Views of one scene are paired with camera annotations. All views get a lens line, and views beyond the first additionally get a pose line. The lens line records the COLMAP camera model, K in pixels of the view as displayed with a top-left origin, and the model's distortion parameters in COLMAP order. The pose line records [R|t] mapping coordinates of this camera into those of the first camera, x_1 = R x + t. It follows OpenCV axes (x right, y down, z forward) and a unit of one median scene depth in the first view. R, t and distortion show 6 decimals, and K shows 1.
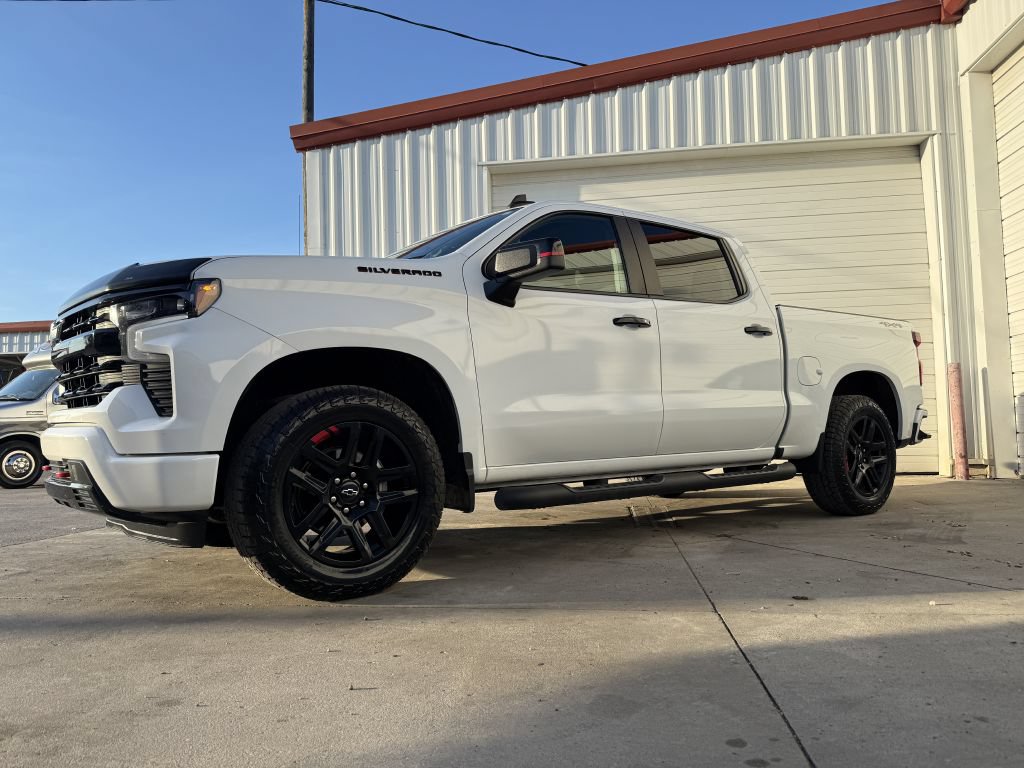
lens RADIAL K [[697.6, 0, 516.2], [0, 697.6, 387.1], [0, 0, 1]] dist [0.061025, -0.086760]
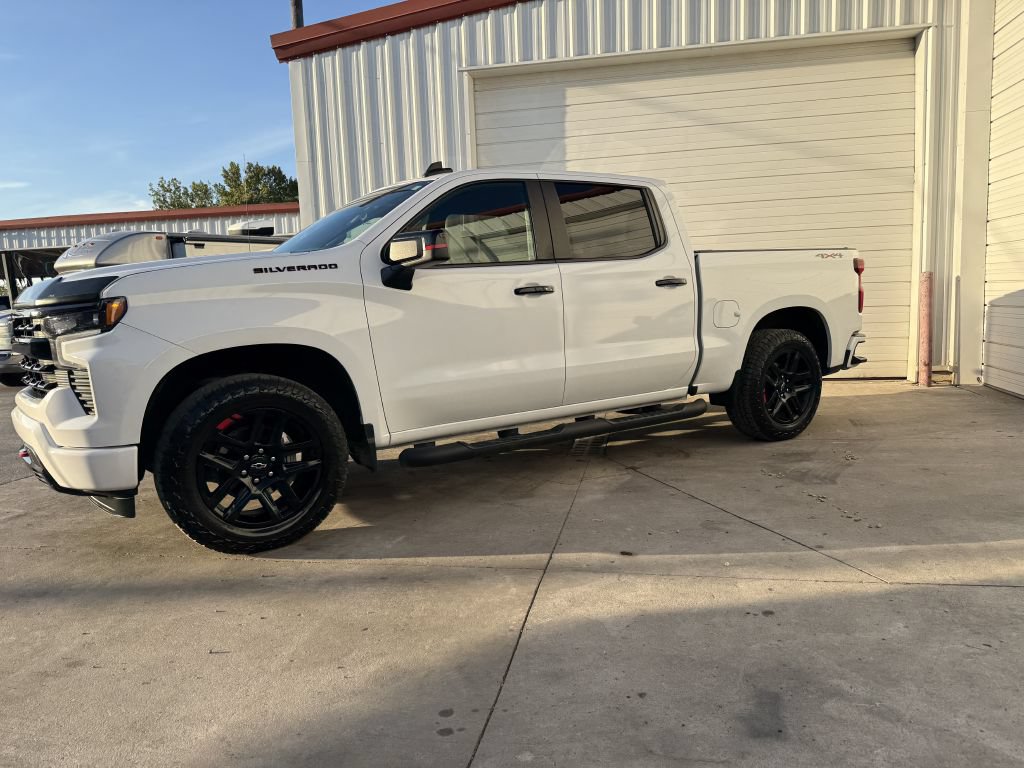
lens RADIAL K [[691.7, 0, 524.8], [0, 691.7, 379.4], [0, 0, 1]] dist [0.063293, -0.081782]
pose [[0.998488, -0.007564, -0.054446, 0.176366], [0.017099, 0.984087, 0.176863, -0.123936], [0.052242, -0.177526, 0.982728, -0.074624]]
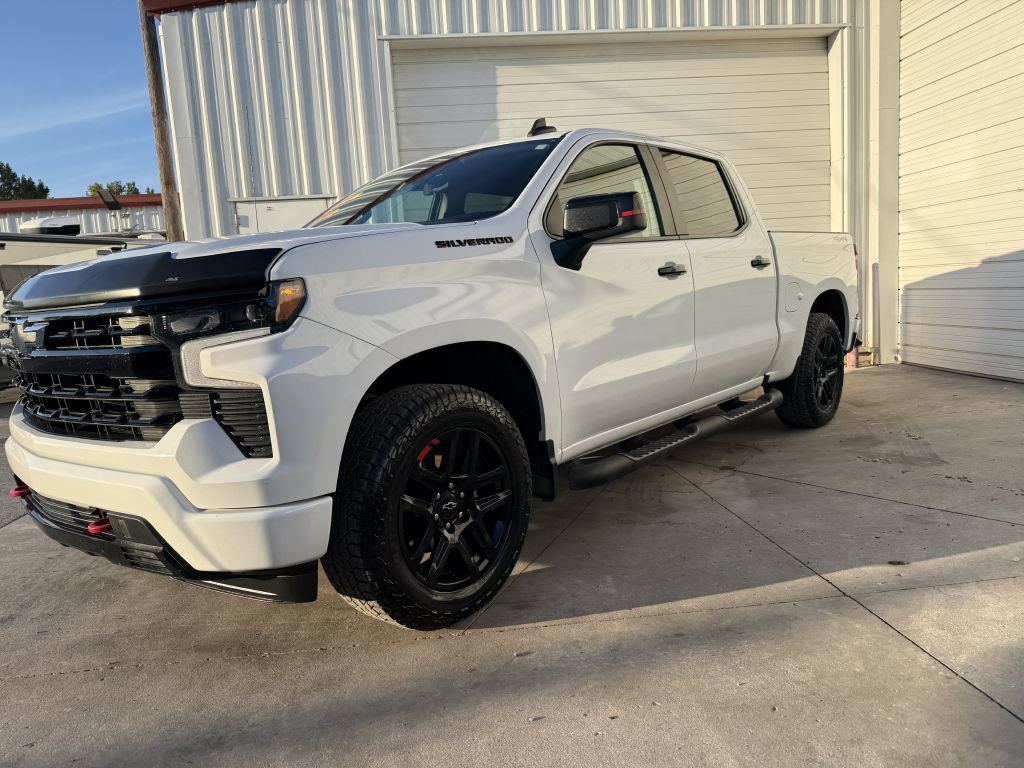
lens RADIAL K [[697.6, 0, 516.2], [0, 697.6, 387.1], [0, 0, 1]] dist [0.061025, -0.086760]
pose [[0.973578, -0.069238, 0.217604, -0.213945], [0.028491, 0.982310, 0.185084, -0.100592], [-0.226569, -0.173994, 0.958328, 0.100261]]
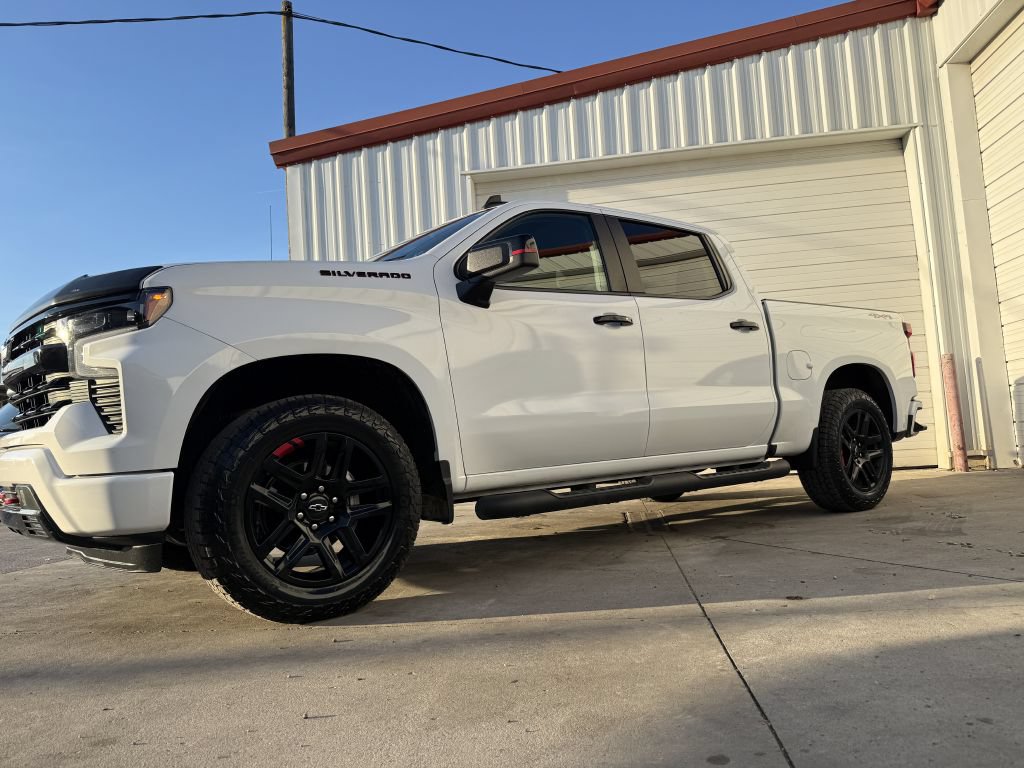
lens RADIAL K [[698.3, 0, 525.6], [0, 698.3, 384.3], [0, 0, 1]] dist [0.064707, -0.092150]
pose [[0.999118, -0.039739, 0.013572, 0.022912], [0.040026, 0.998965, -0.021596, 0.009983], [-0.012700, 0.022120, 0.999675, 0.026664]]
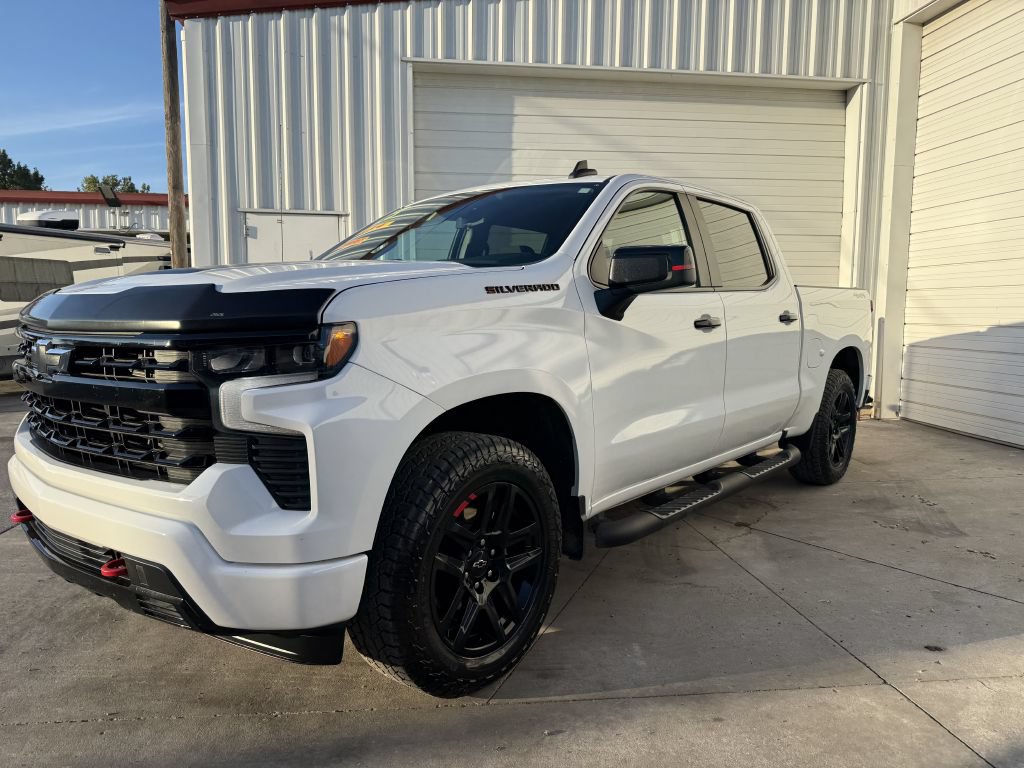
lens RADIAL K [[698.6, 0, 511.3], [0, 698.6, 388.6], [0, 0, 1]] dist [0.058051, -0.085422]
pose [[0.971873, 0.001646, 0.235502, -0.252920], [-0.040021, 0.986585, 0.158265, -0.121486], [-0.232082, -0.163238, 0.958901, 0.138552]]
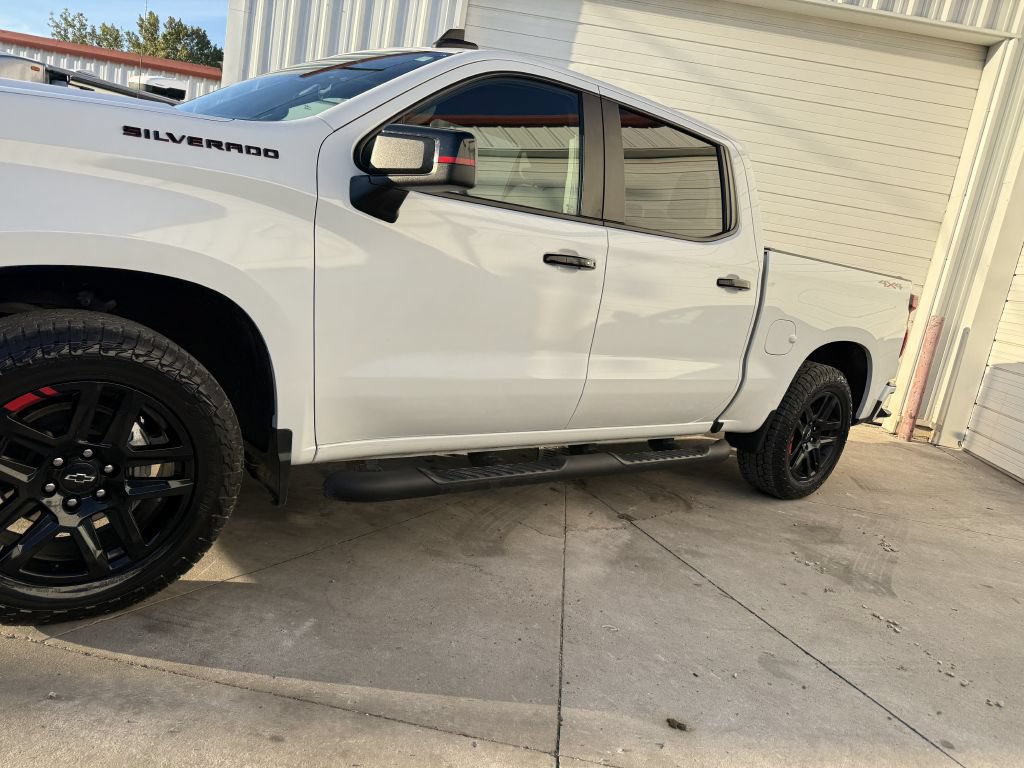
lens RADIAL K [[701.9, 0, 519.2], [0, 701.9, 389.8], [0, 0, 1]] dist [0.036984, -0.044943]
pose [[0.979121, 0.183506, 0.087449, 0.063610], [-0.199972, 0.946775, 0.252248, -0.117144], [-0.036506, -0.264468, 0.963703, 0.222280]]
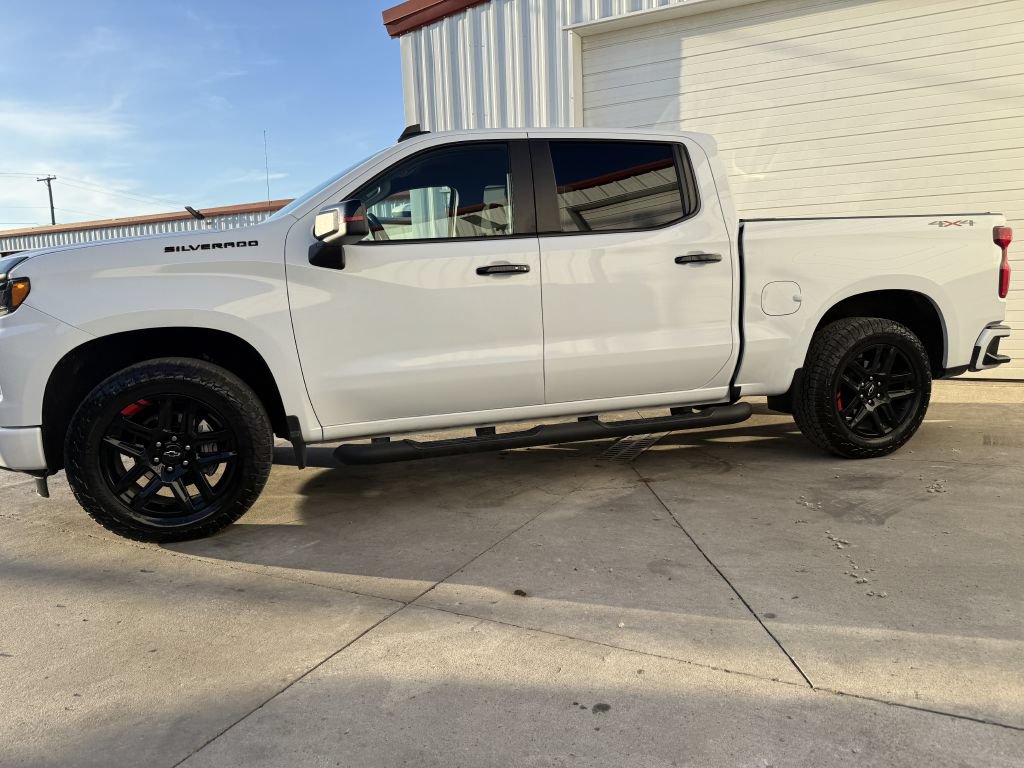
lens RADIAL K [[696.3, 0, 529.0], [0, 696.3, 385.0], [0, 0, 1]] dist [0.065407, -0.086481]
pose [[0.945628, 0.037019, -0.323136, 0.429352], [0.032191, 0.977971, 0.206244, -0.111887], [0.323652, -0.205432, 0.923605, 0.094901]]
